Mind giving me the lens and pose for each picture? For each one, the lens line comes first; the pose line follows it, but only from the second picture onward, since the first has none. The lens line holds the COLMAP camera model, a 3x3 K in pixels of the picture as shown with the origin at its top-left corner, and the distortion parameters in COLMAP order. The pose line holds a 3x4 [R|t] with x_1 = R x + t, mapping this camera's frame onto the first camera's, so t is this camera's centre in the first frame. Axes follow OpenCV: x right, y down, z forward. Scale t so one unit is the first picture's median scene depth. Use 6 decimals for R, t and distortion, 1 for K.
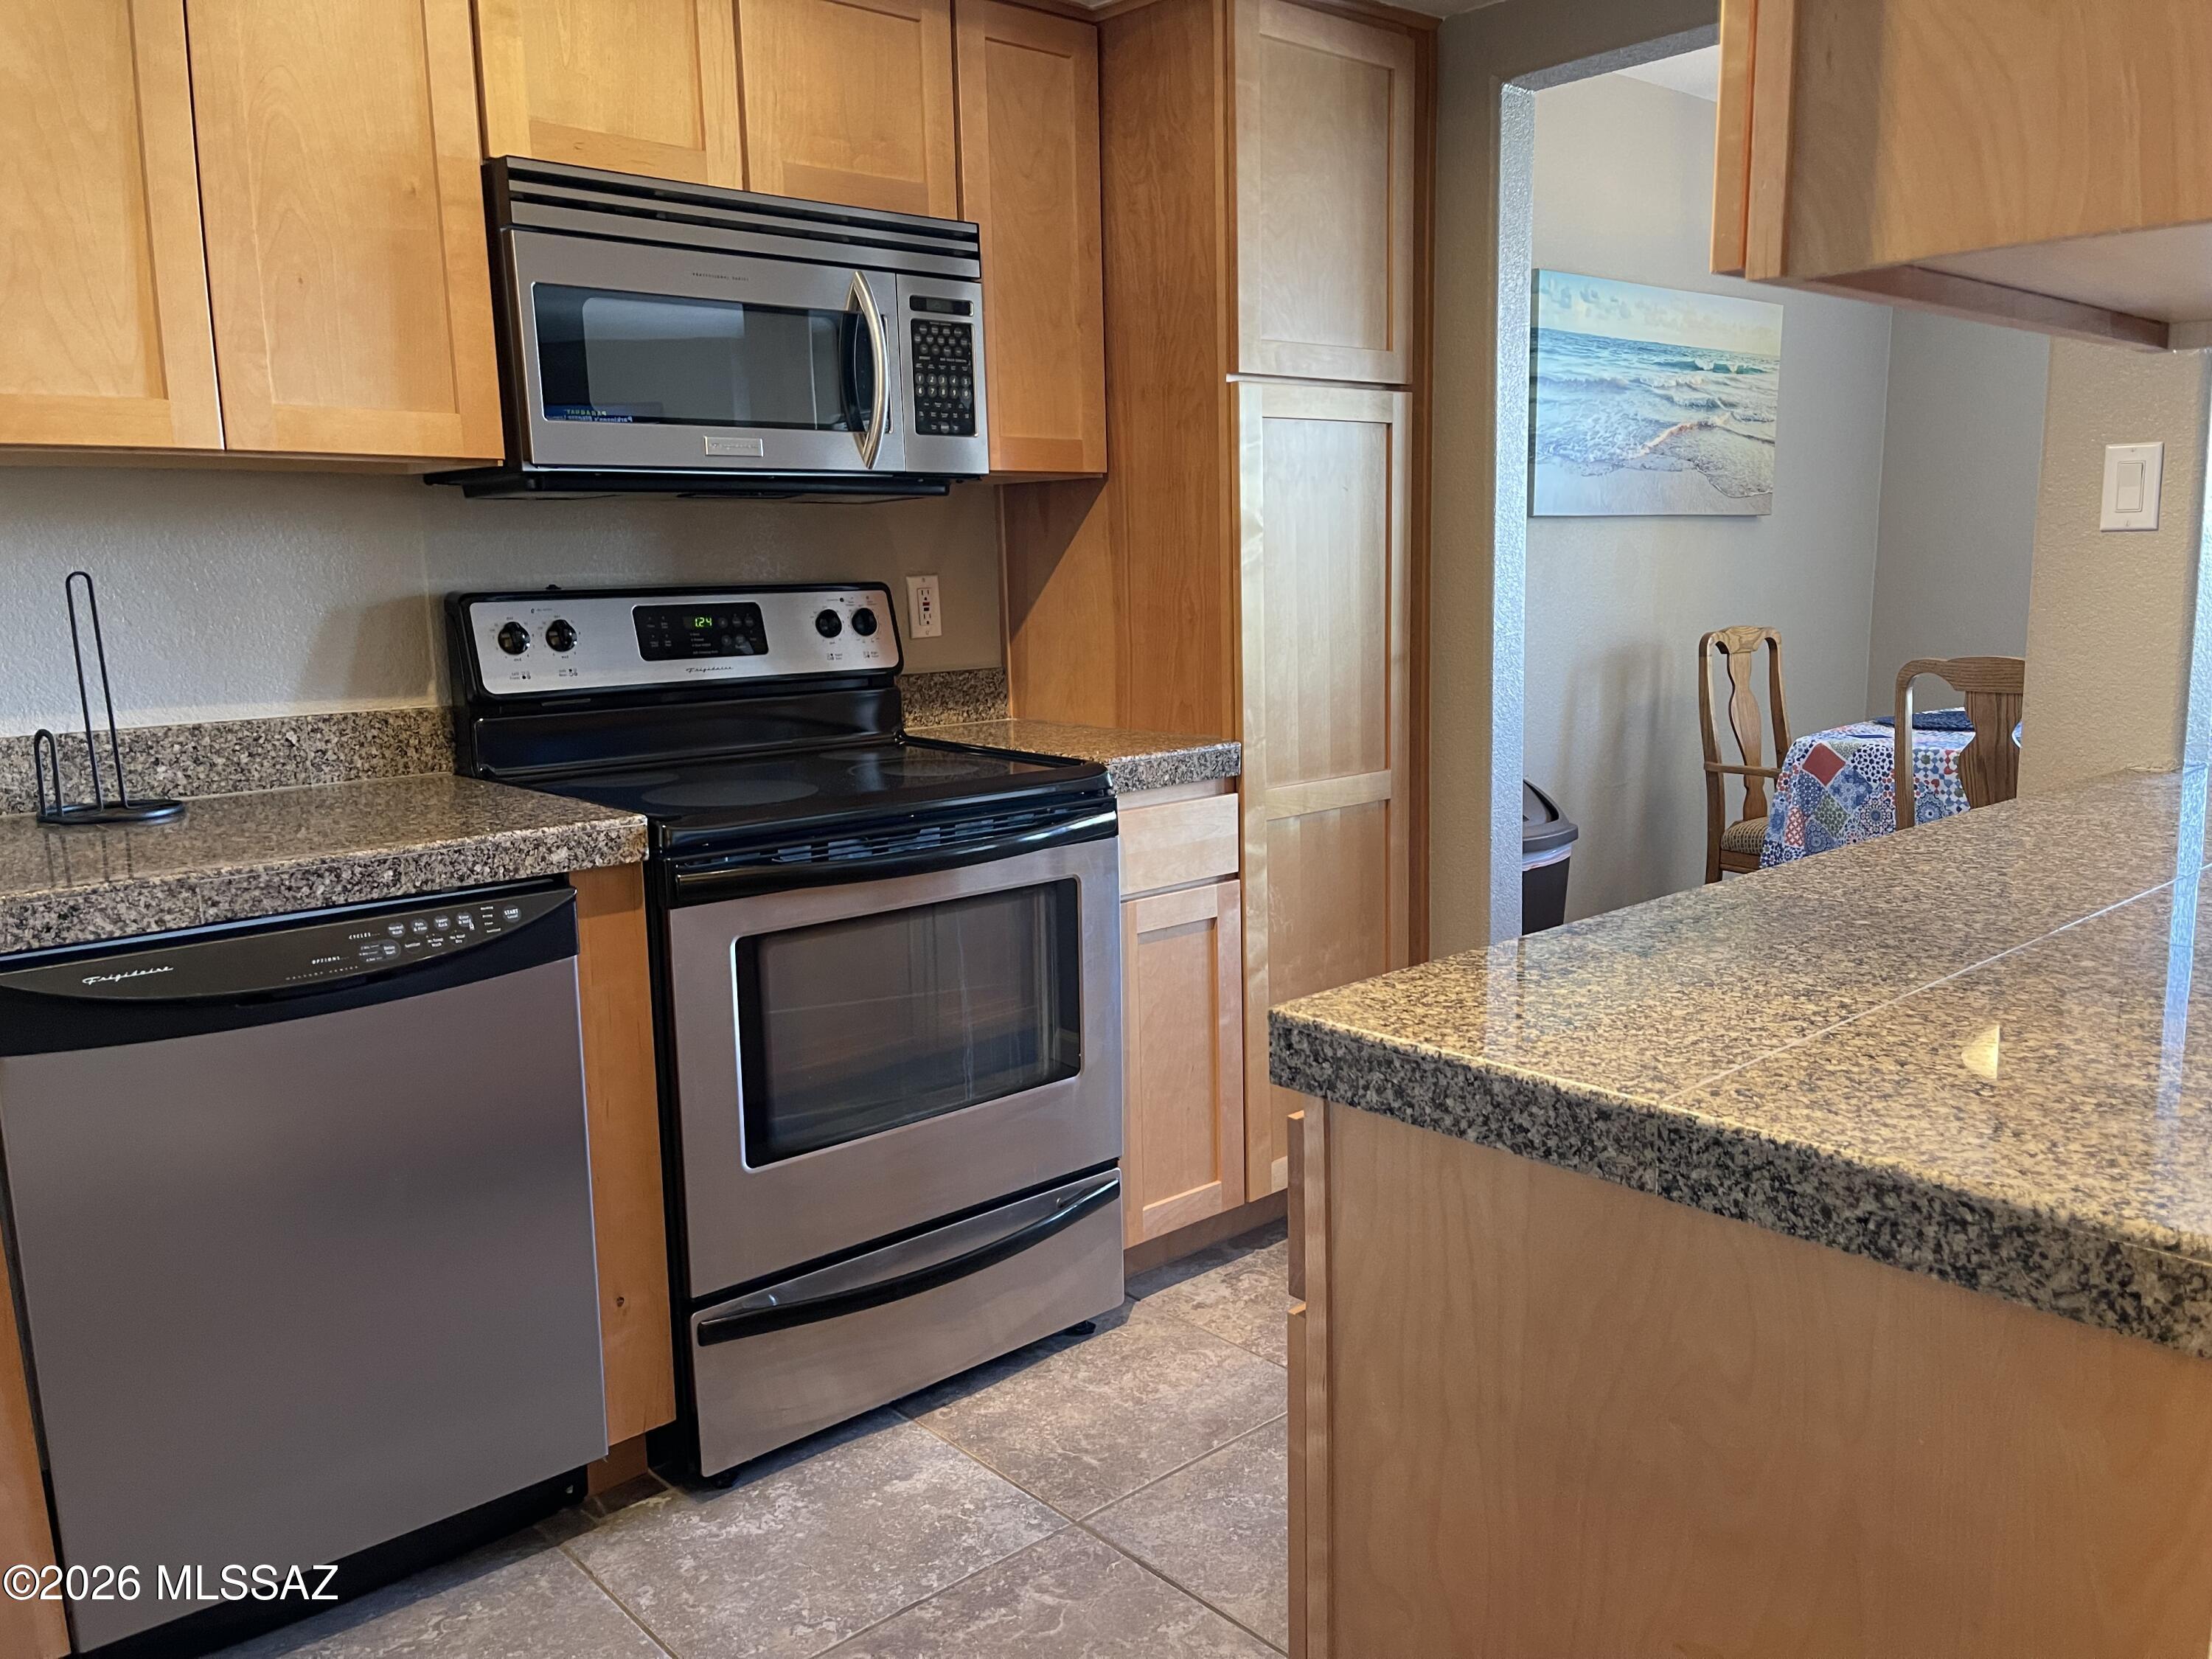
lens RADIAL K [[1699.5, 0, 1106.0], [0, 1699.5, 829.5], [0, 0, 1]] dist [0.032382, -0.061489]
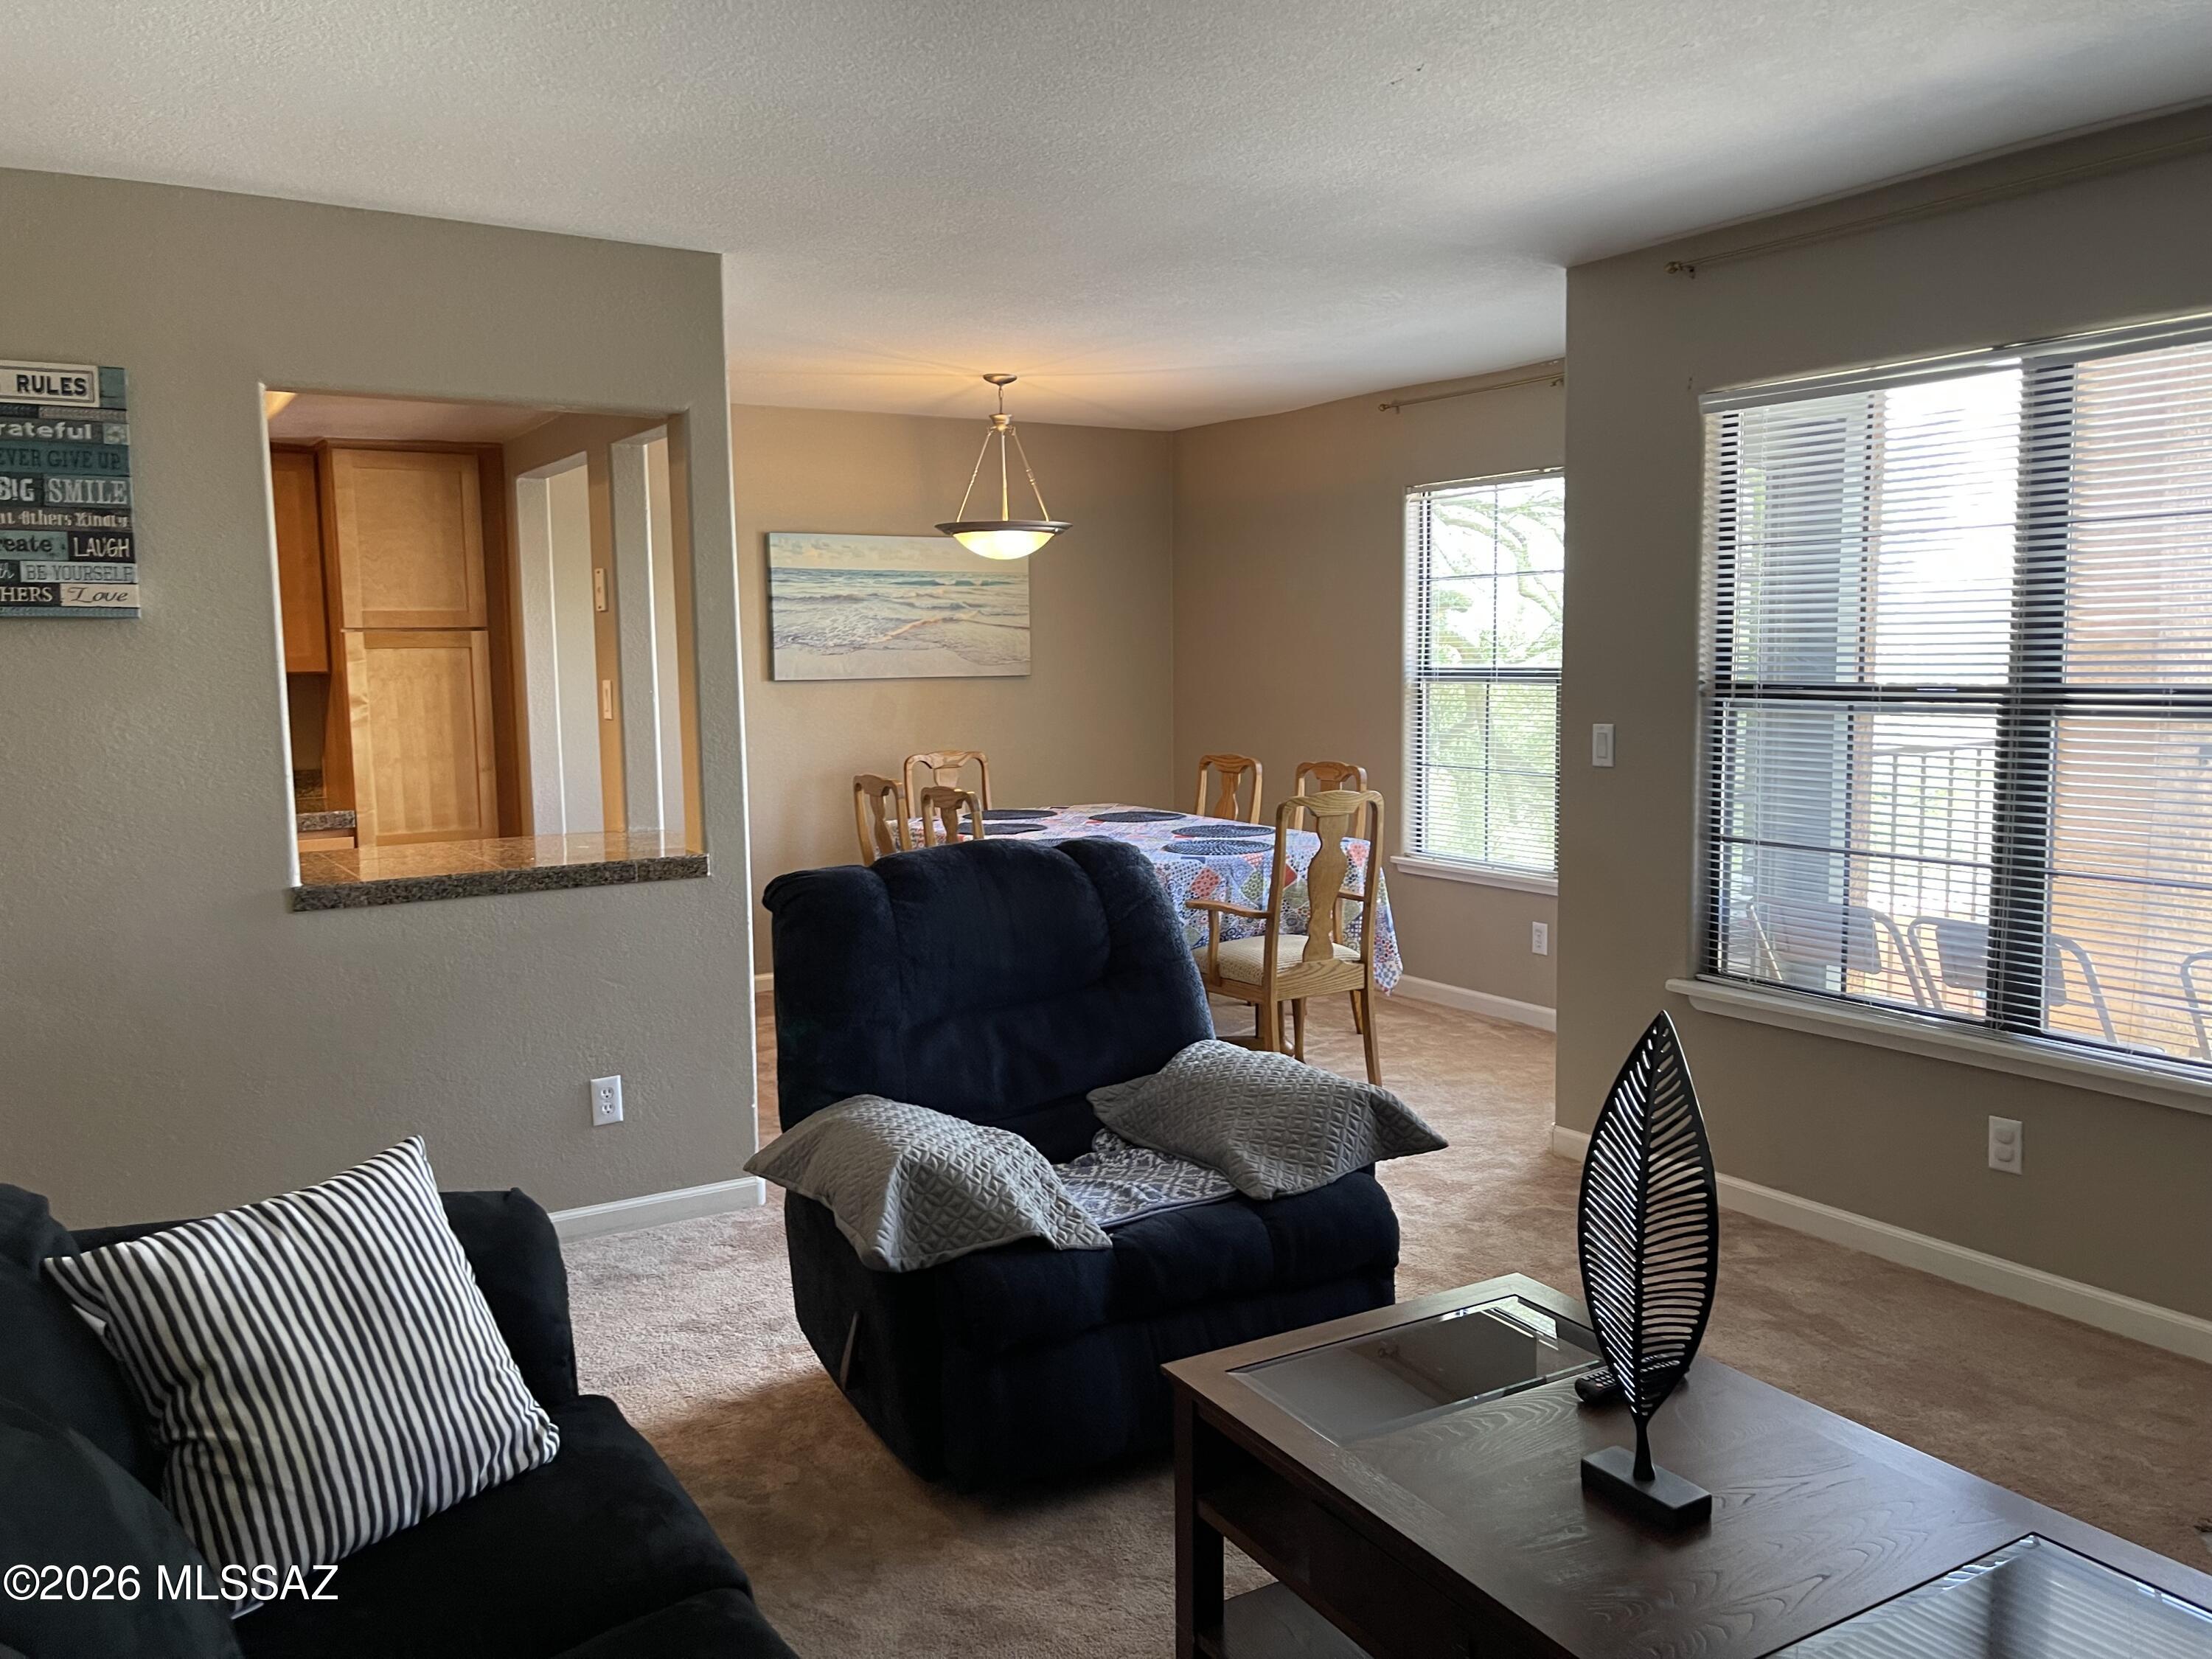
lens RADIAL K [[1690.9, 0, 1106.0], [0, 1690.9, 829.5], [0, 0, 1]] dist [0.101380, -0.001378]
pose [[0.984410, 0.032440, -0.172872, 0.807345], [-0.039814, 0.998432, -0.039361, 0.009139], [0.171324, 0.045630, 0.984157, -0.512295]]
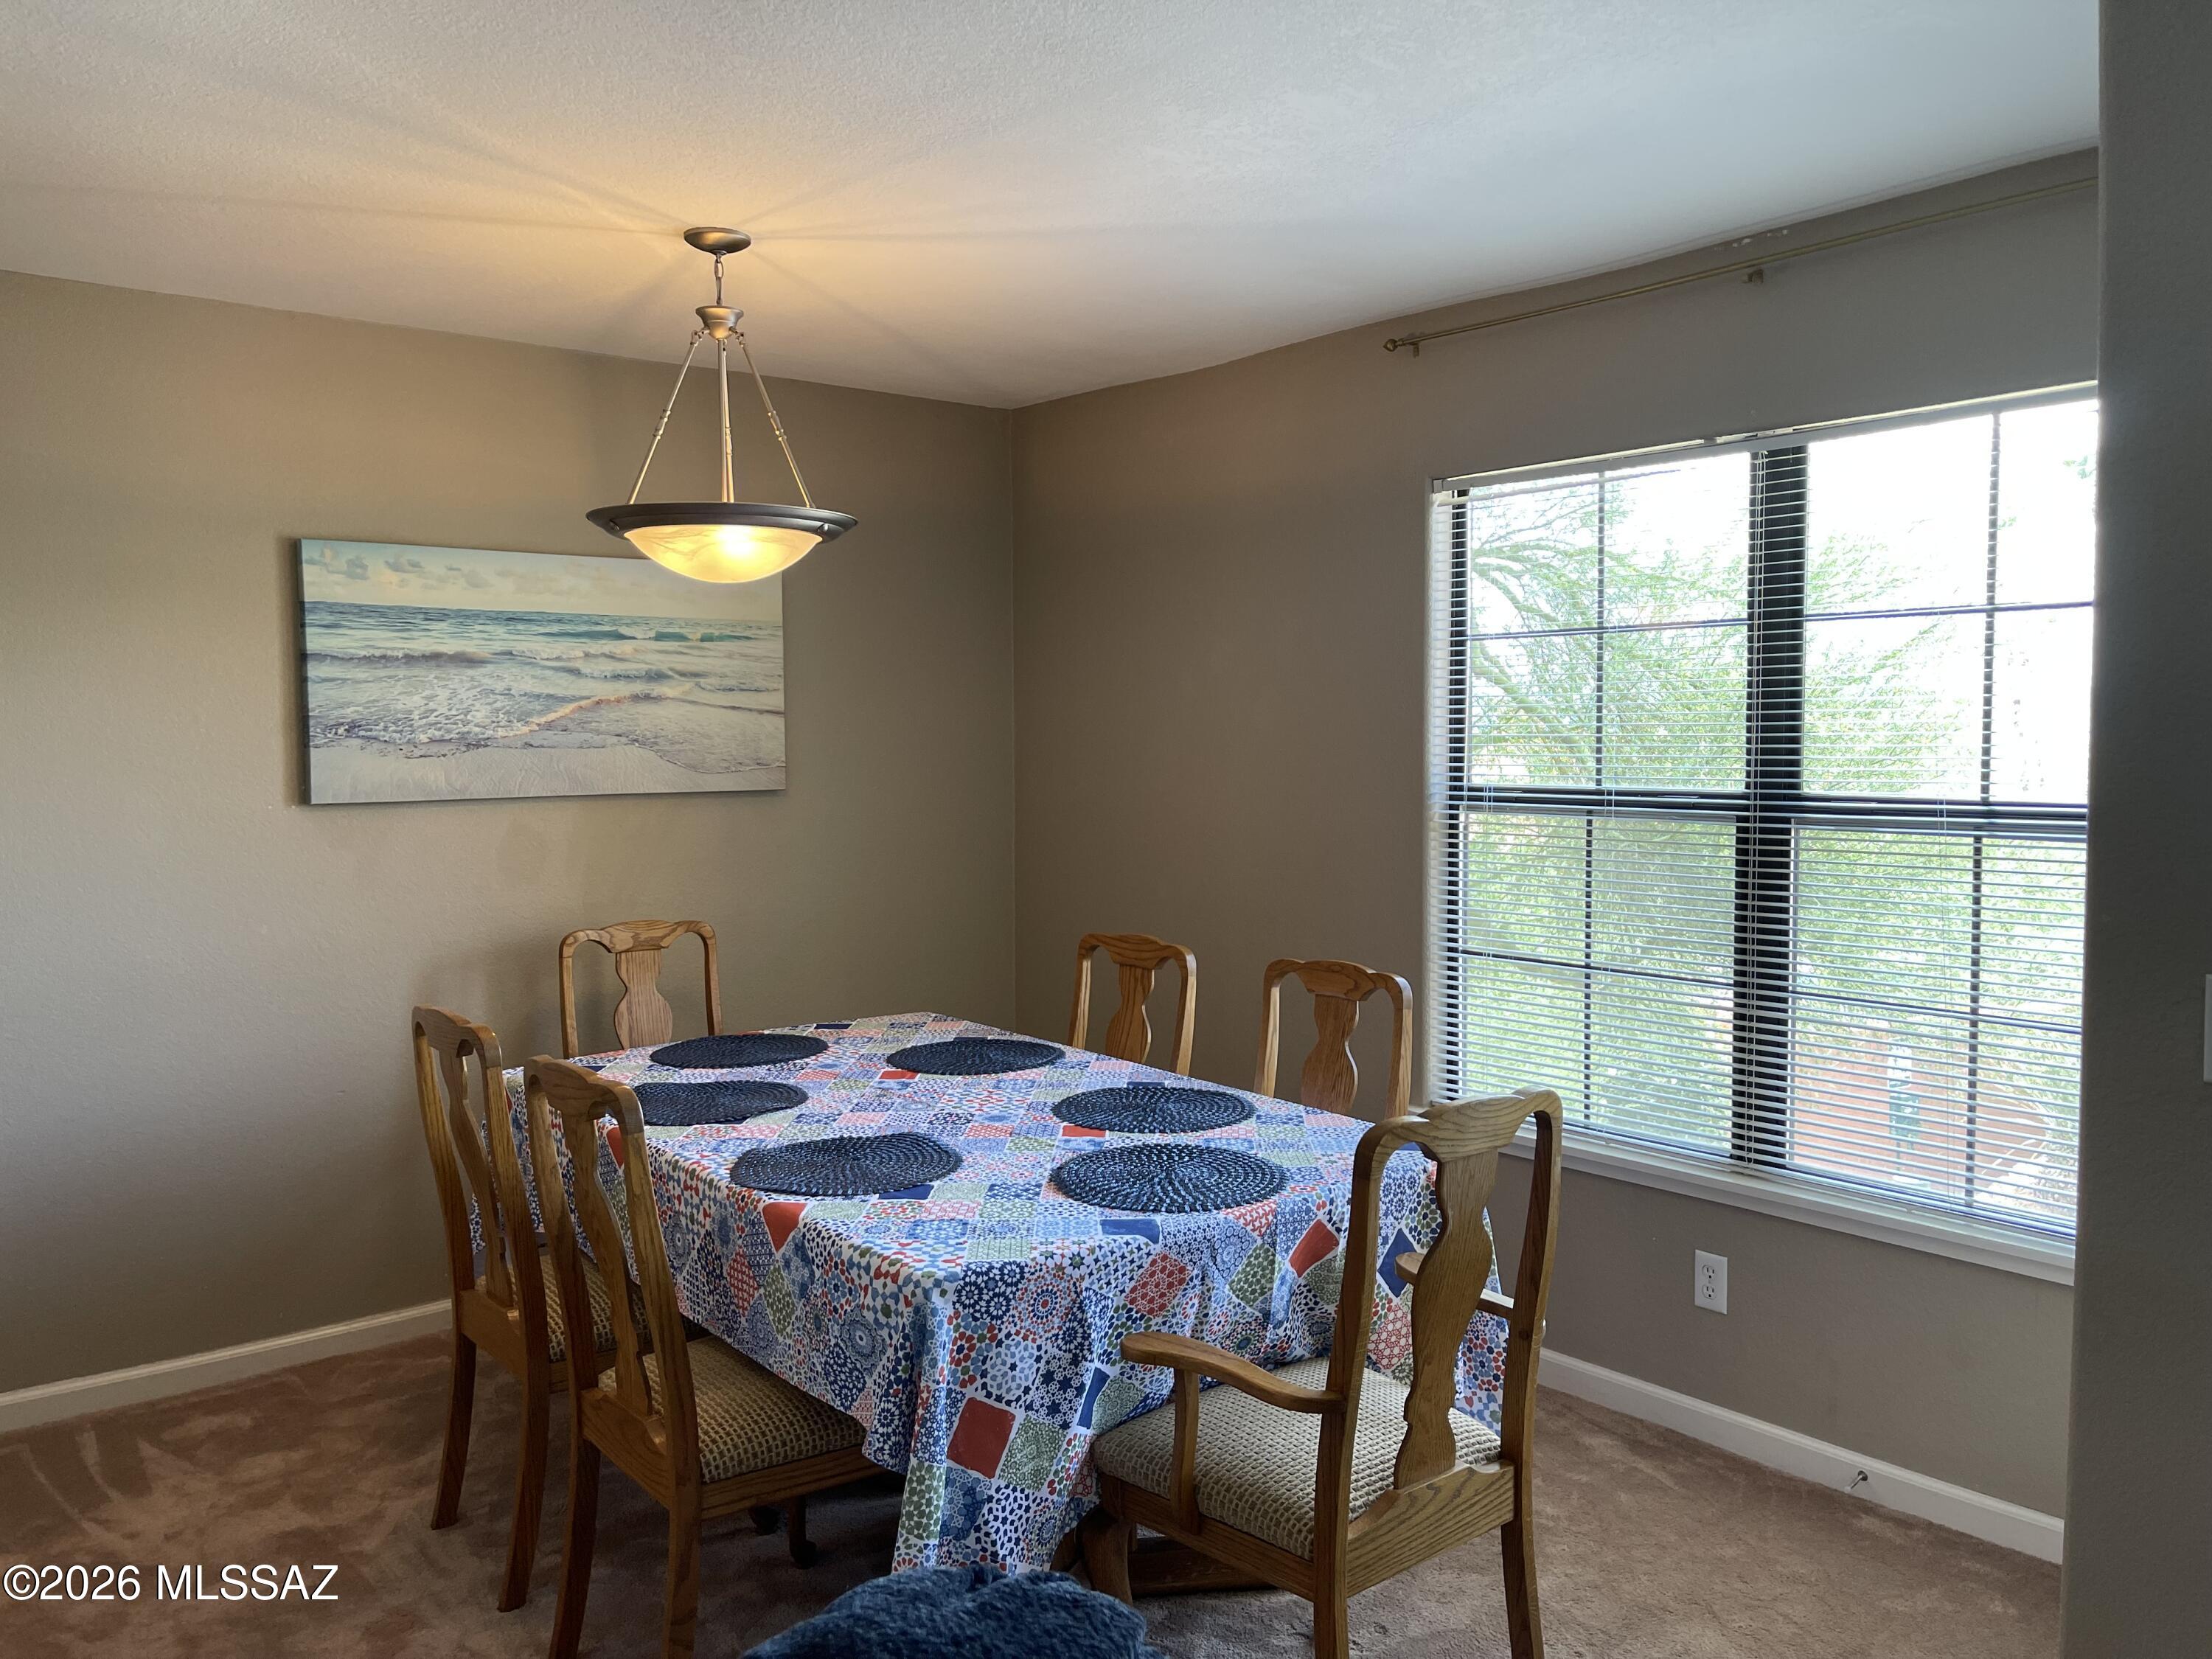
lens RADIAL K [[1699.5, 0, 1106.0], [0, 1699.5, 829.5], [0, 0, 1]] dist [0.032382, -0.061489]
pose [[0.998620, 0.022870, -0.047282, 0.679021], [-0.027208, 0.995272, -0.093242, -0.093338], [0.044926, 0.094399, 0.994520, 0.117082]]
